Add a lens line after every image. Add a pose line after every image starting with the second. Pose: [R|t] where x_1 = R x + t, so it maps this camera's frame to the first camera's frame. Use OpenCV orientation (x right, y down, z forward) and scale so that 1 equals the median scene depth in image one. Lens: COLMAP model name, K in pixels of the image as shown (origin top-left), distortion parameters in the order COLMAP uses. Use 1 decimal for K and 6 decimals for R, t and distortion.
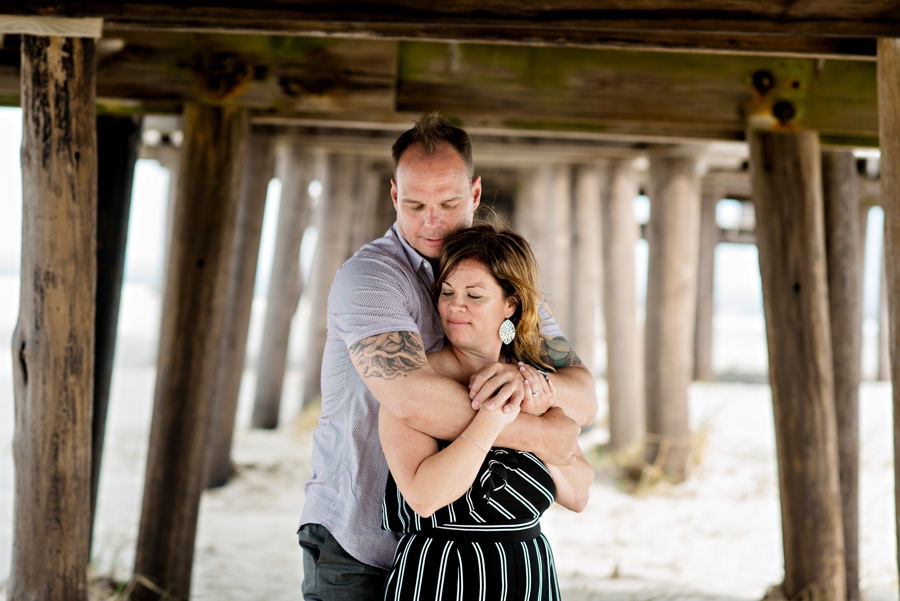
lens RADIAL K [[2289.3, 0, 450.0], [0, 2289.3, 300.5], [0, 0, 1]] dist [-0.027203, 0.061216]
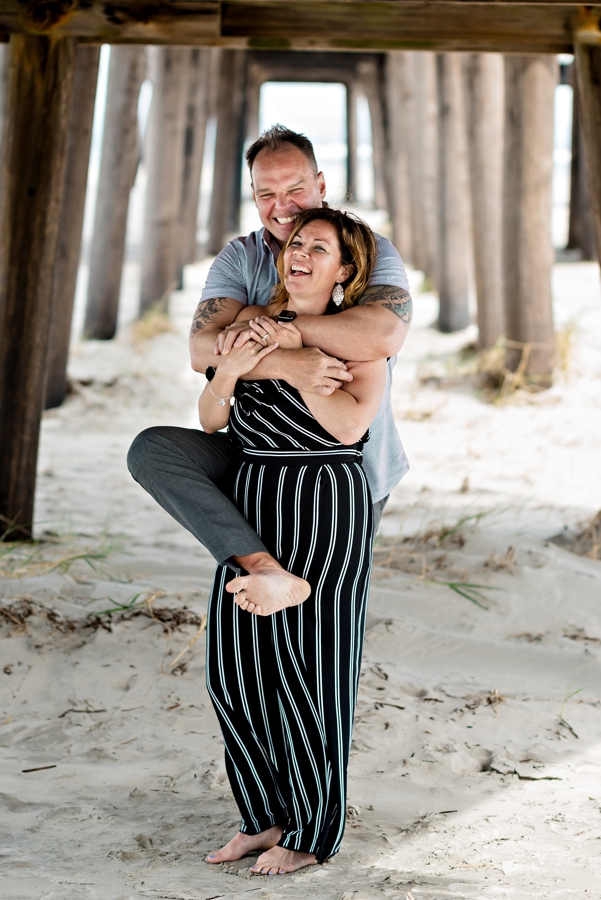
lens RADIAL K [[2874.4, 0, 300.5], [0, 2874.4, 450.0], [0, 0, 1]] dist [-0.118611, -0.232206]
pose [[0.999594, -0.025682, -0.012315, 0.021577], [0.026846, 0.993985, 0.106171, -0.034938], [0.009514, -0.106458, 0.994272, -0.265086]]
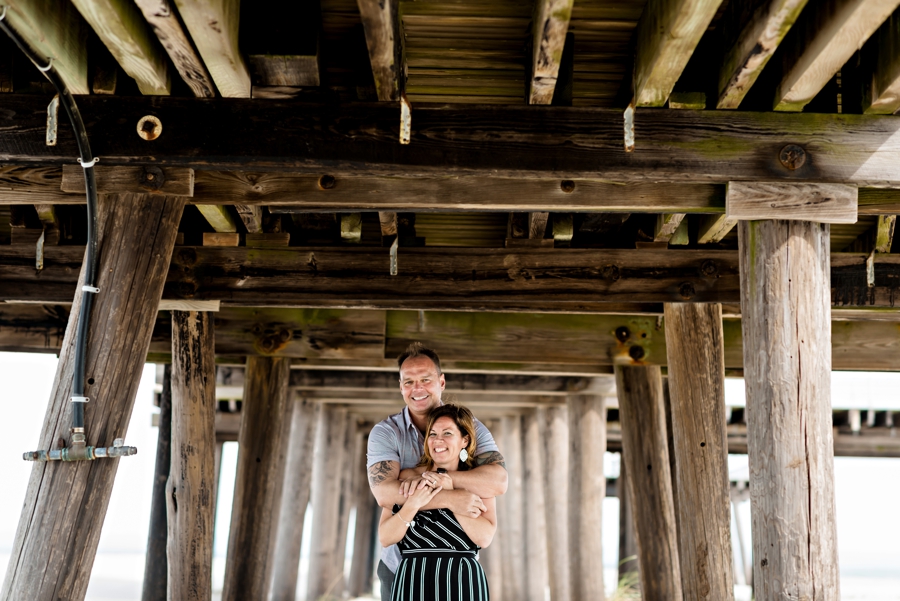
lens RADIAL K [[2289.3, 0, 450.0], [0, 2289.3, 300.5], [0, 0, 1]] dist [-0.027203, 0.061216]
pose [[0.999737, -0.020024, 0.011150, 0.003648], [0.021237, 0.992275, -0.122227, 0.068803], [-0.008616, 0.122432, 0.992440, -0.538294]]
